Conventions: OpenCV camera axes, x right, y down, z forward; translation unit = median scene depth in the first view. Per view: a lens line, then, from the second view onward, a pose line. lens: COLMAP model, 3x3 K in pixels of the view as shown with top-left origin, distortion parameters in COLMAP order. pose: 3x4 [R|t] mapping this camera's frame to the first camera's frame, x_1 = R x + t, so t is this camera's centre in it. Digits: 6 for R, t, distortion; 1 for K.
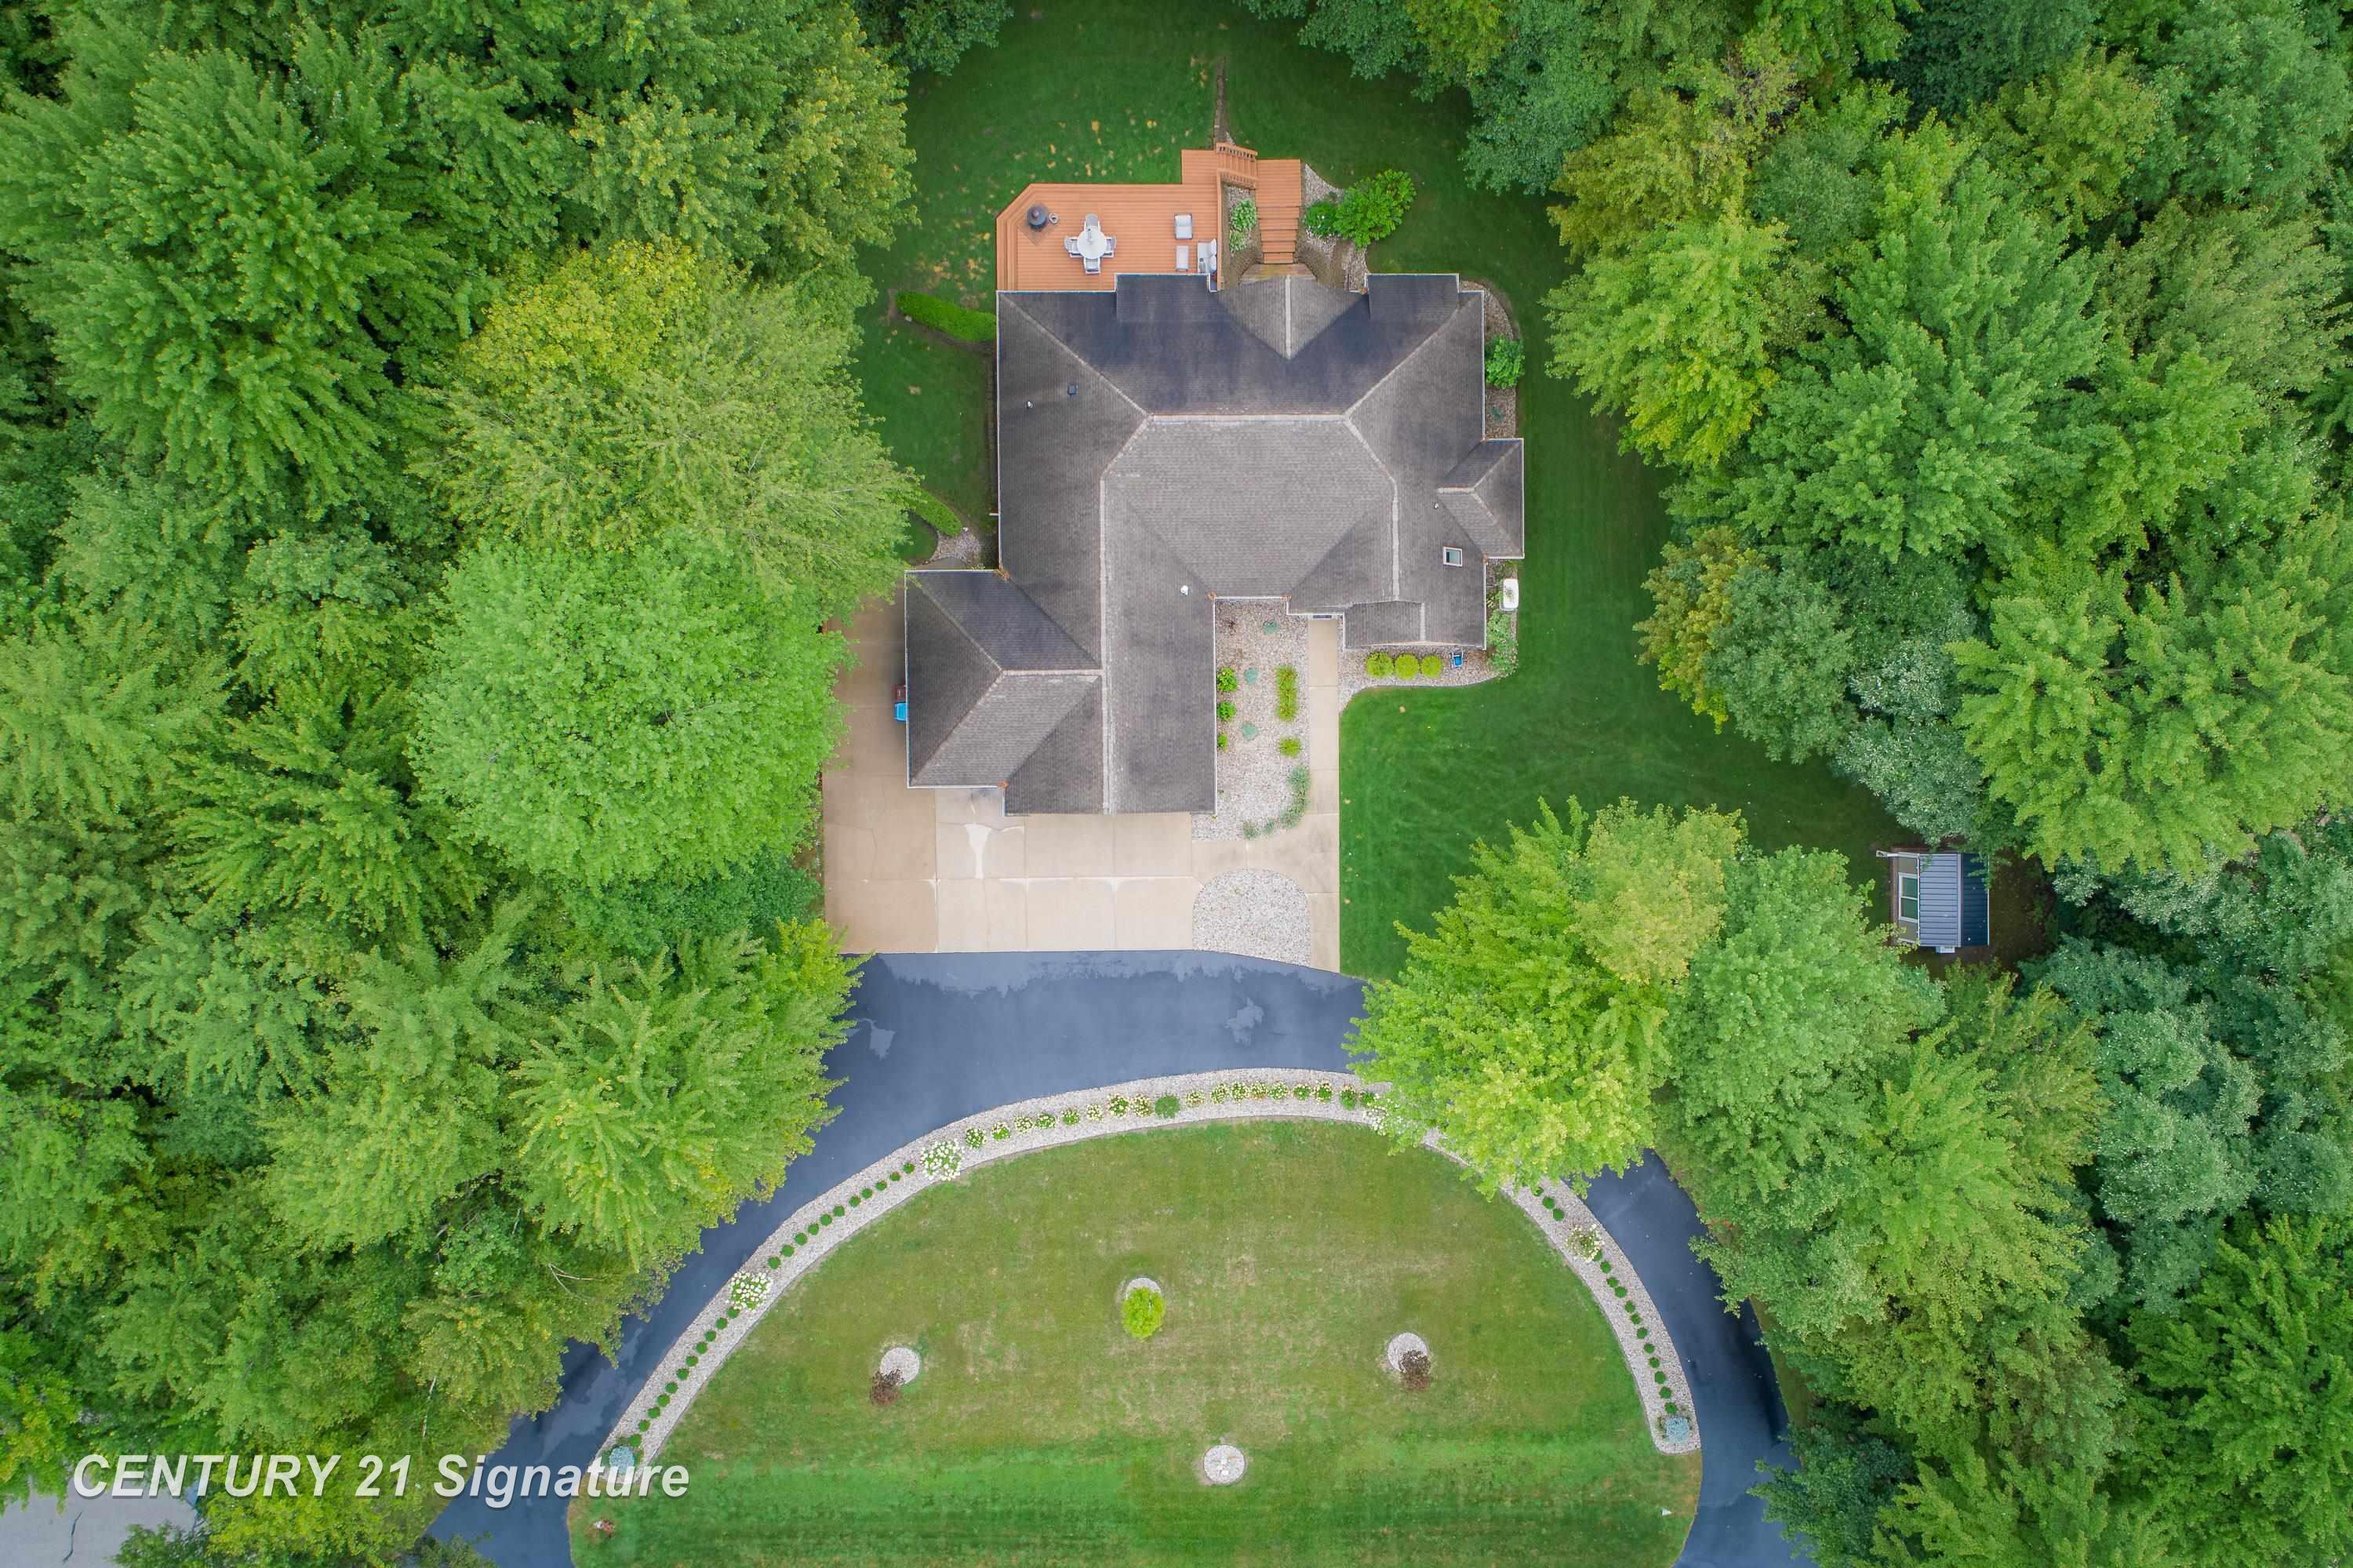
lens RADIAL K [[1609.3, 0, 1224.0], [0, 1609.3, 782.0], [0, 0, 1]] dist [-0.000559, 0.001663]
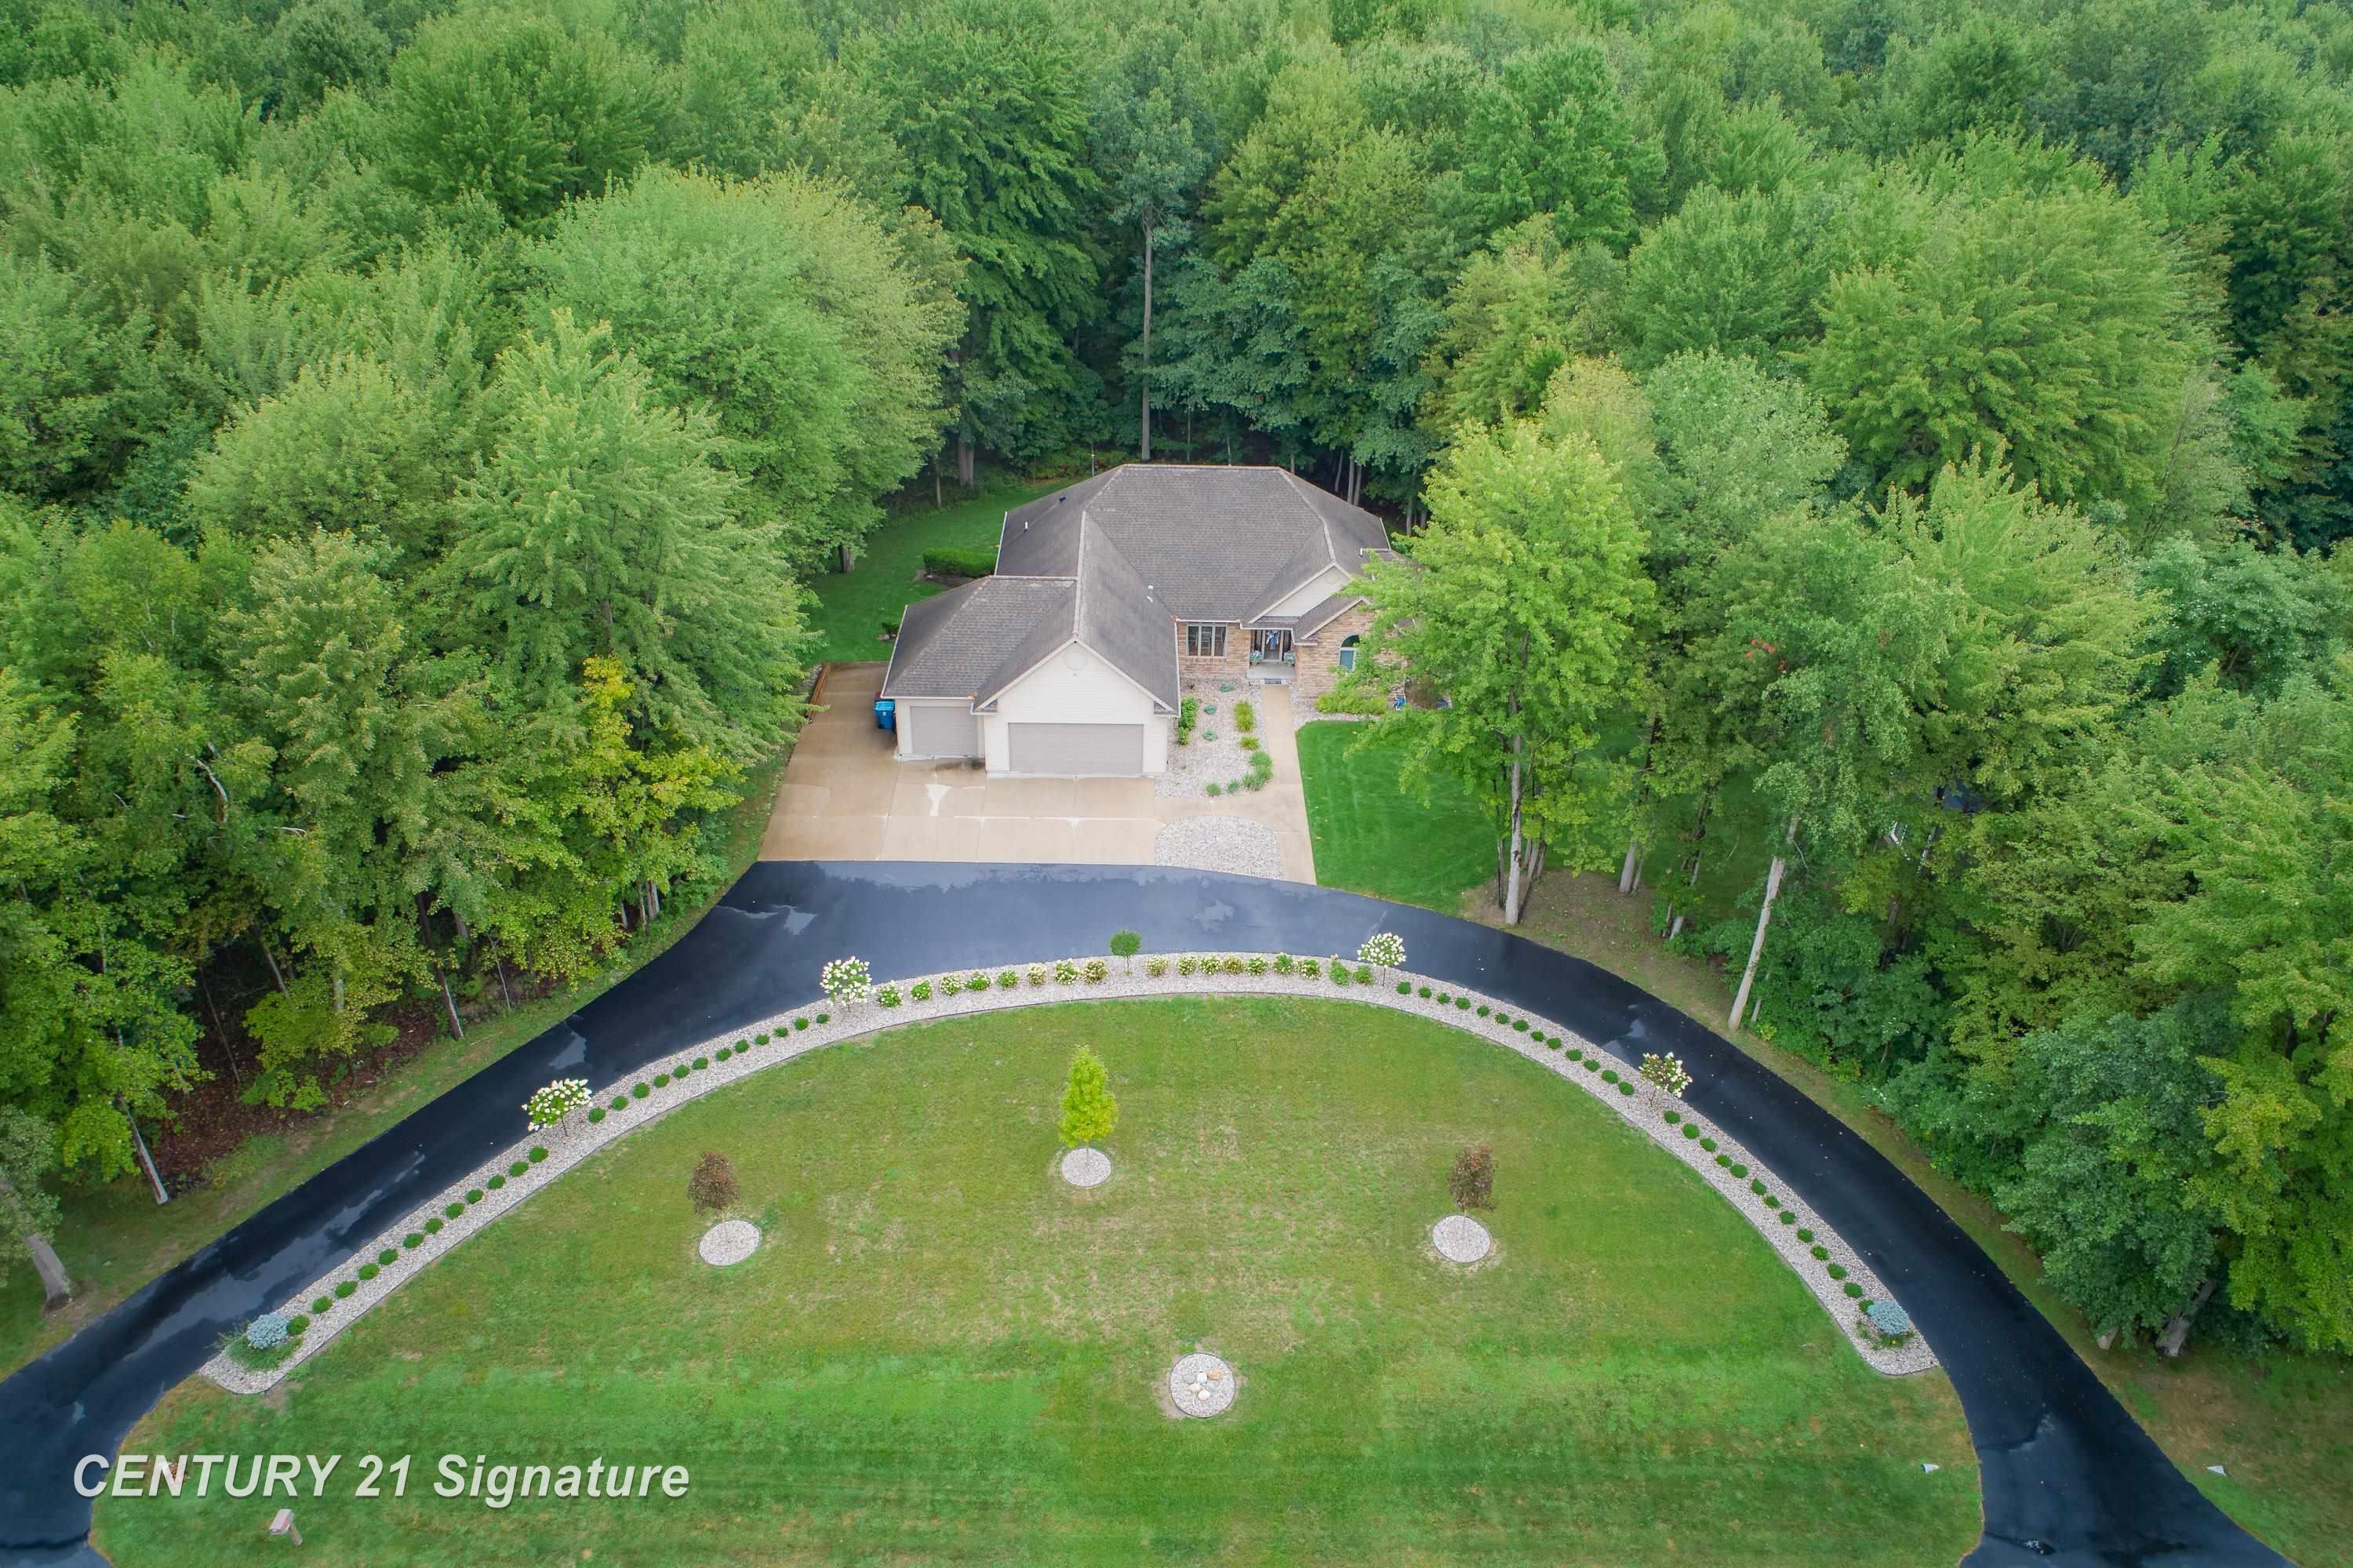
lens RADIAL K [[1566.0, 0, 1168.5], [0, 1566.0, 798.5], [0, 0, 1]] dist [-0.002456, 0.003985]
pose [[0.999983, -0.000778, 0.005842, -0.016911], [0.005334, 0.541152, -0.840908, 0.832140], [-0.002508, 0.840925, 0.541146, 0.478932]]
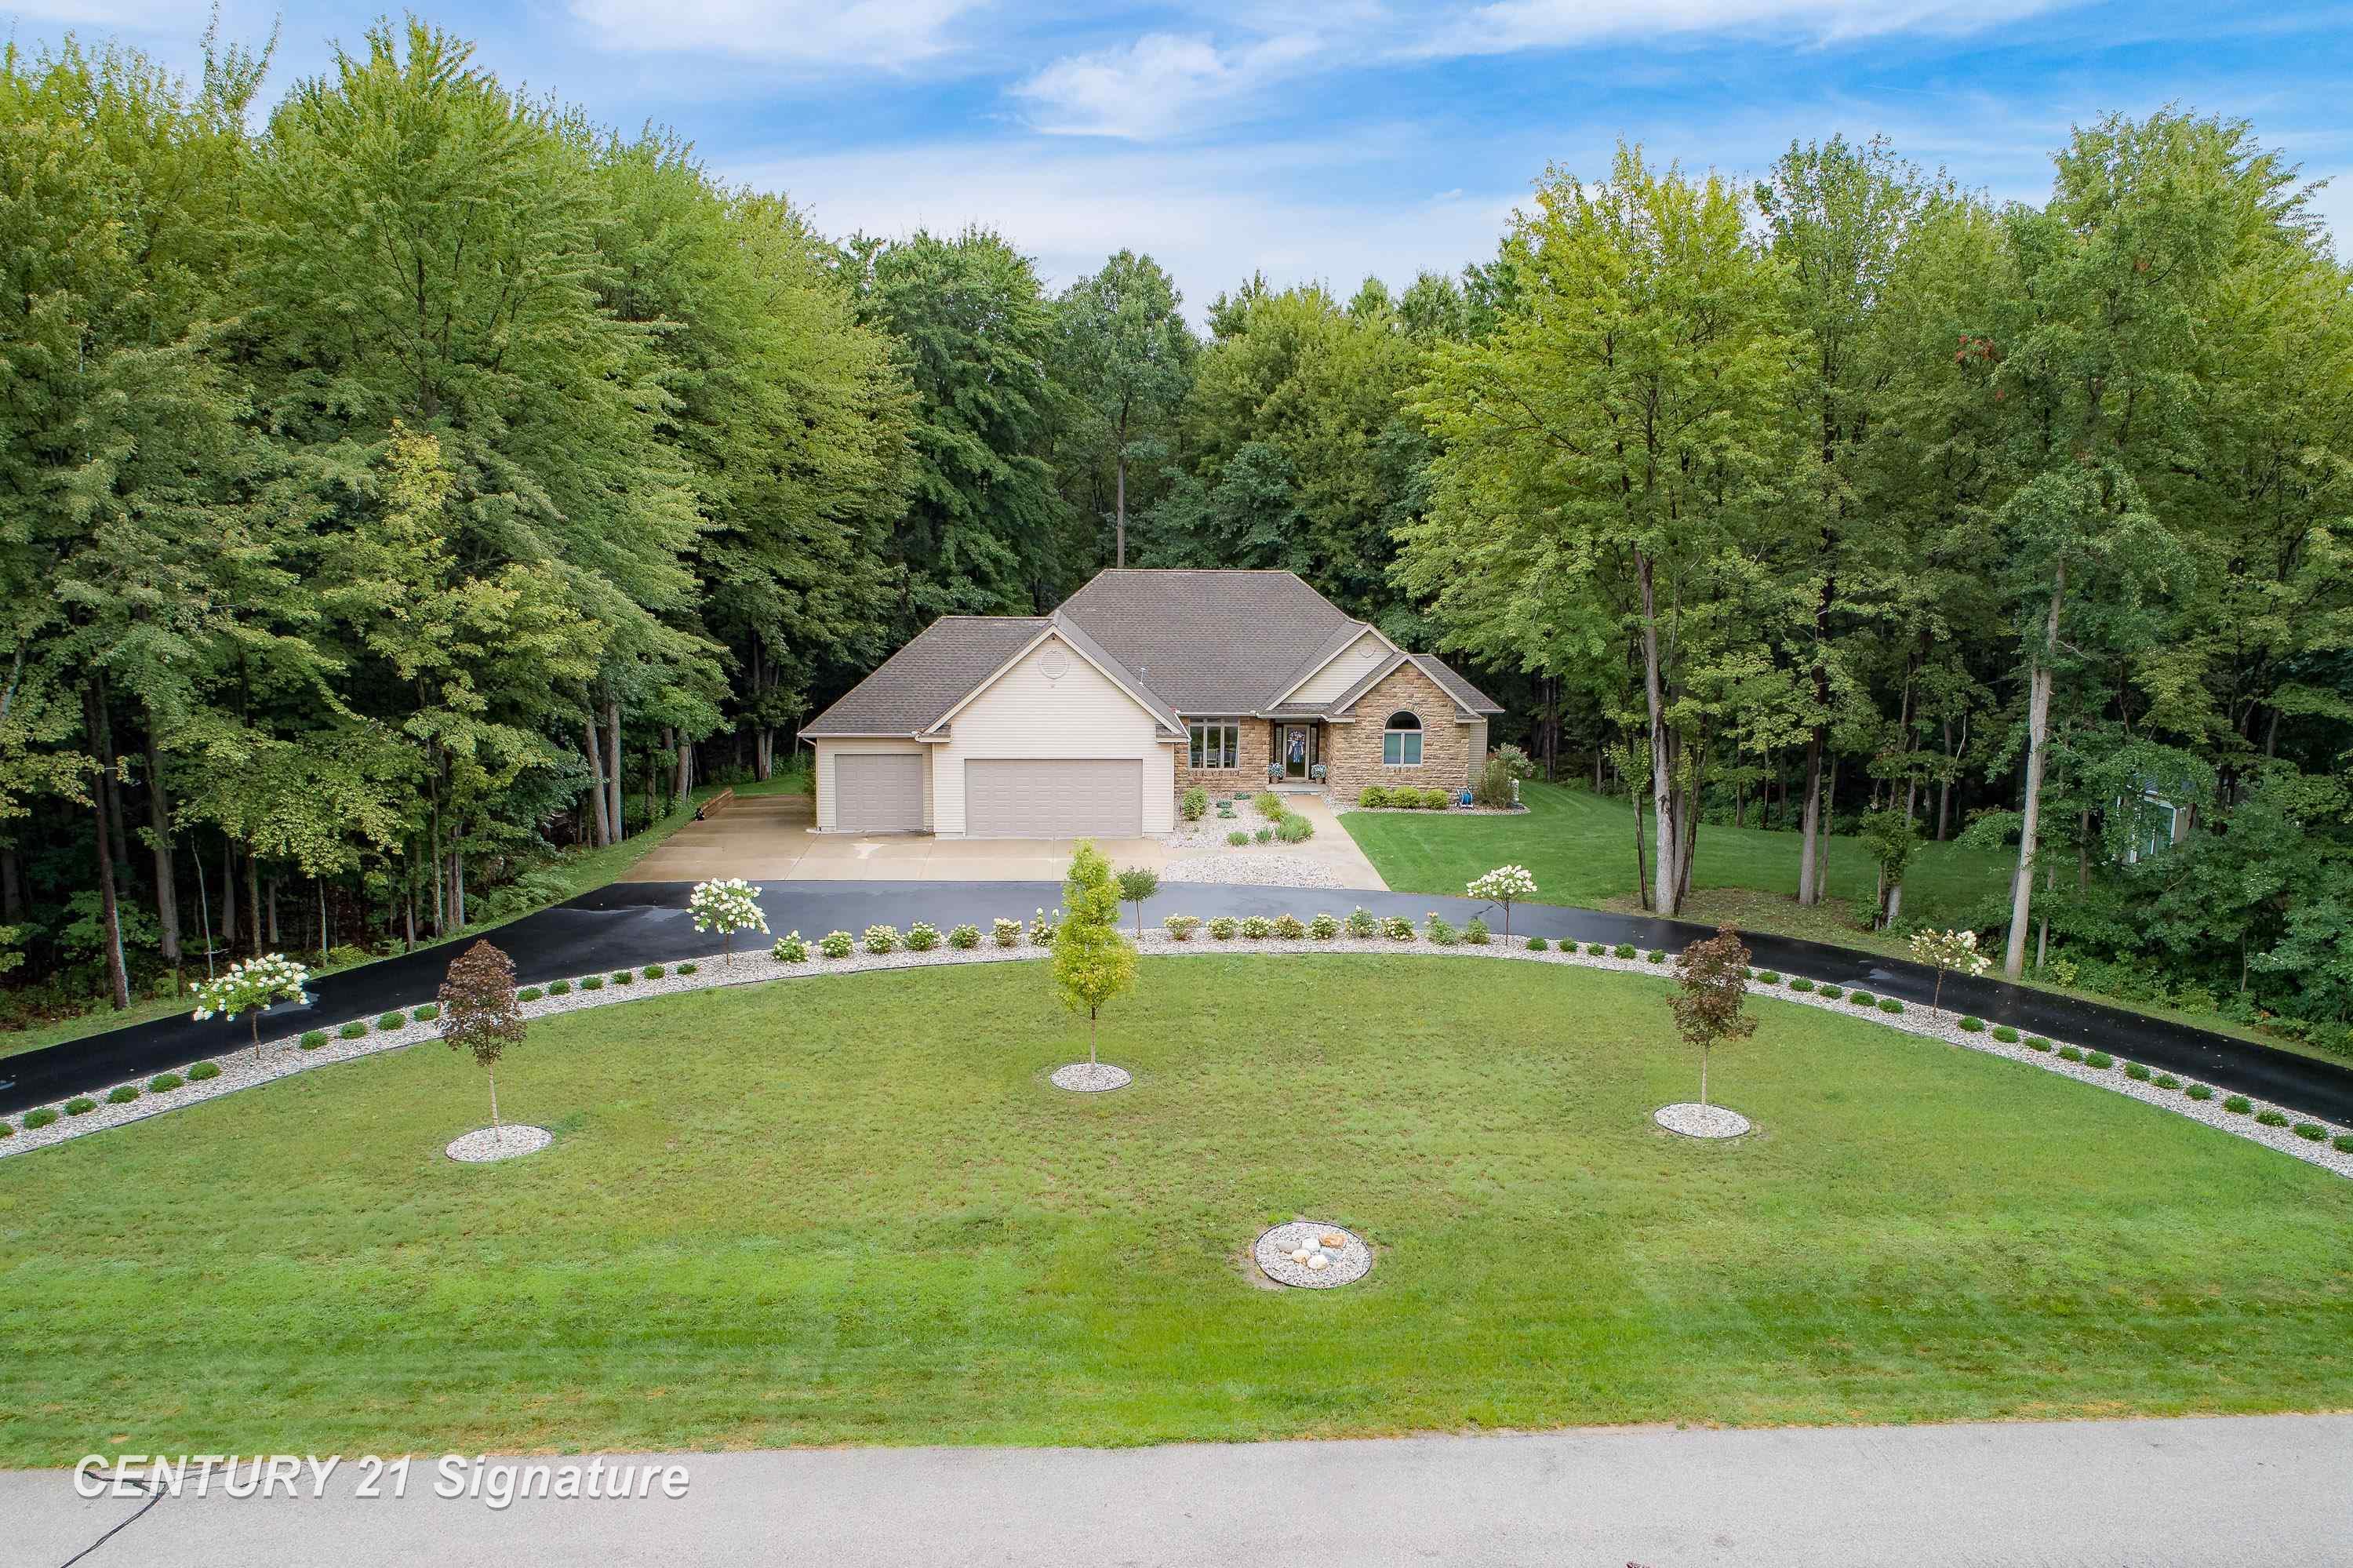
lens RADIAL K [[1707.7, 0, 1190.5], [0, 1707.7, 872.7], [0, 0, 1]] dist [-0.000211, 0.000235]
pose [[0.998462, -0.024591, 0.049693, -0.044695], [0.053362, 0.182902, -0.981682, 0.795087], [0.015051, 0.982824, 0.183933, 0.859462]]
